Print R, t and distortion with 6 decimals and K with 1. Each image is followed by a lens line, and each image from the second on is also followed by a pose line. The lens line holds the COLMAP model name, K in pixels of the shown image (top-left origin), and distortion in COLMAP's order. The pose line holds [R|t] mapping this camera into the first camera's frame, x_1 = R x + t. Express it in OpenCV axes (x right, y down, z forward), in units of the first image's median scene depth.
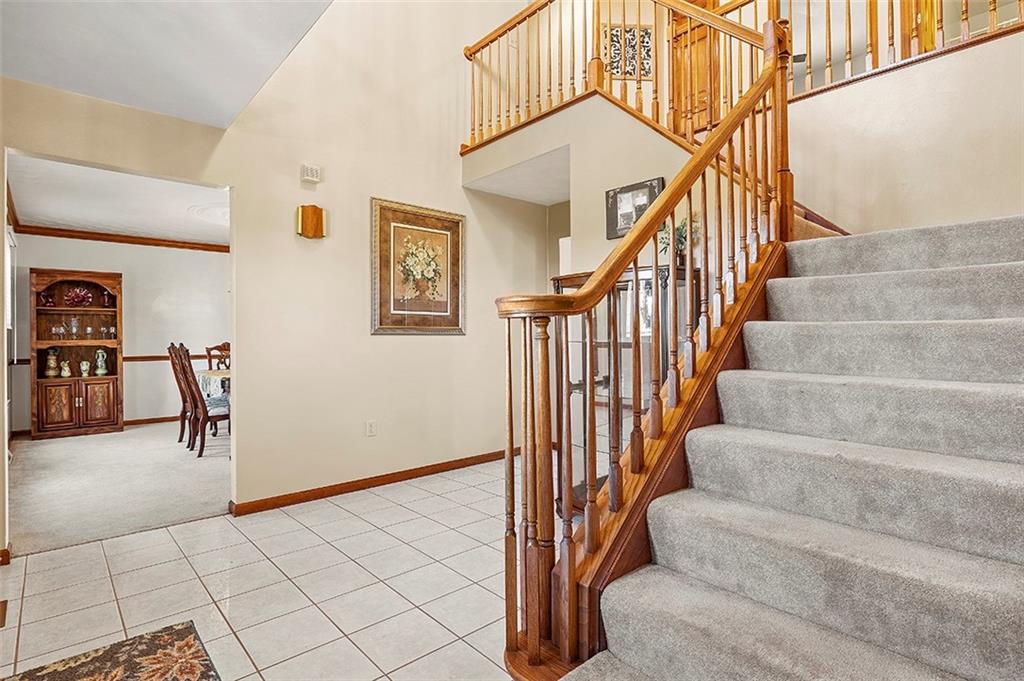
lens RADIAL K [[508.4, 0, 512.0], [0, 508.4, 340.5], [0, 0, 1]] dist [-0.012941, 0.000390]
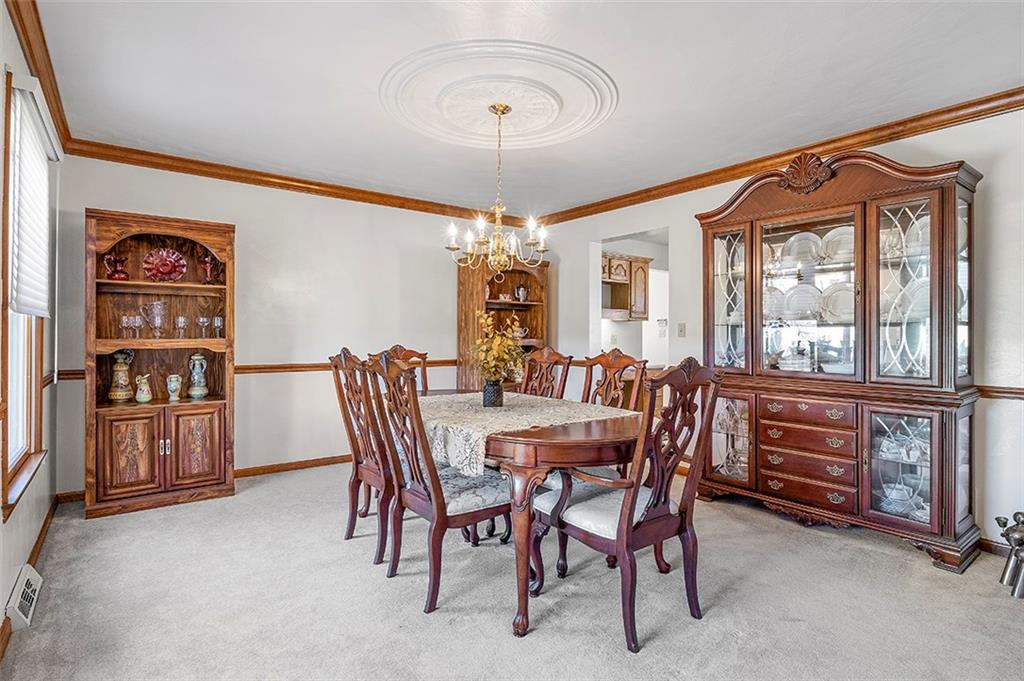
lens RADIAL K [[508.4, 0, 512.0], [0, 508.4, 340.5], [0, 0, 1]] dist [-0.012941, 0.000390]
pose [[0.995807, 0.011103, -0.090806, -0.408717], [-0.011105, 0.999938, 0.000488, -0.003394], [0.090806, 0.000523, 0.995868, 0.455947]]
